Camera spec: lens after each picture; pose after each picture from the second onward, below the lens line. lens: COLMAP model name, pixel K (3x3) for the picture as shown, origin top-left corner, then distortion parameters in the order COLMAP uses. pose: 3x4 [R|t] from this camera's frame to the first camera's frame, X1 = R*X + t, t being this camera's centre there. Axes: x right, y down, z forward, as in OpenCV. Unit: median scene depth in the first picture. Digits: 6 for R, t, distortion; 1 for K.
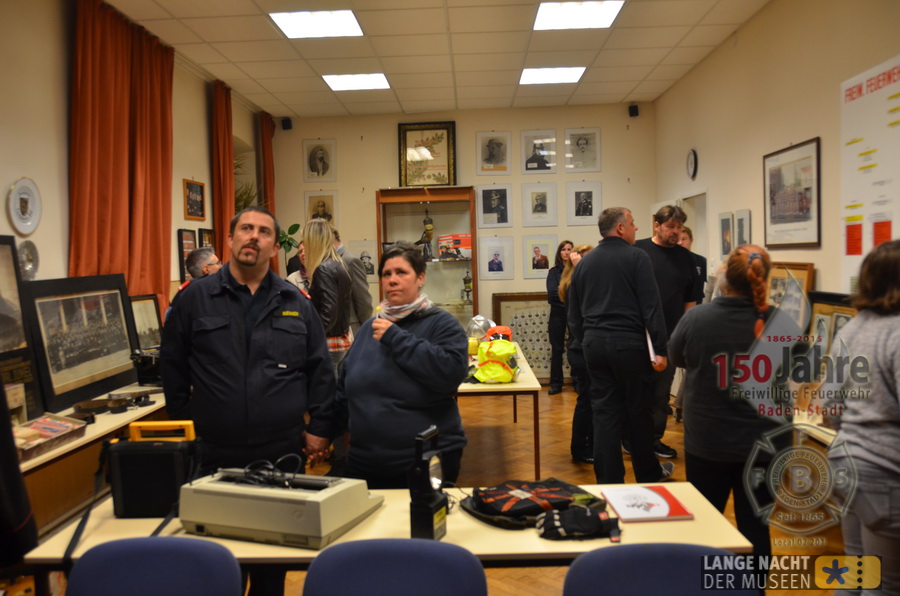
lens RADIAL K [[766.6, 0, 451.0], [0, 766.6, 299.2], [0, 0, 1]] dist [-0.057887, 0.007631]
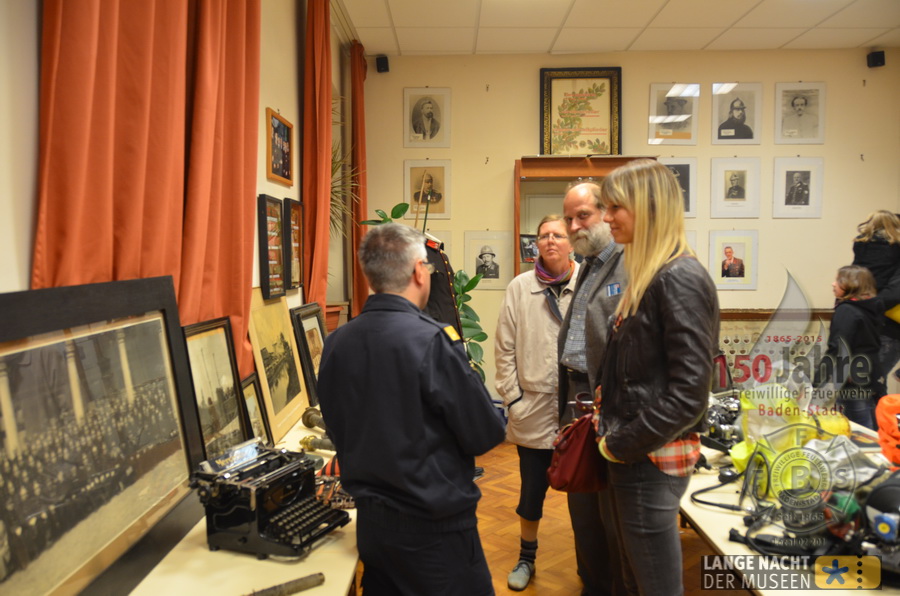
lens RADIAL K [[707.5, 0, 448.9], [0, 707.5, 296.1], [0, 0, 1]] dist [-0.025115, 0.000548]
pose [[0.999498, 0.025402, 0.018940, -0.165014], [-0.025436, 0.999675, 0.001558, -0.016083], [-0.018894, -0.002039, 0.999819, 0.348107]]
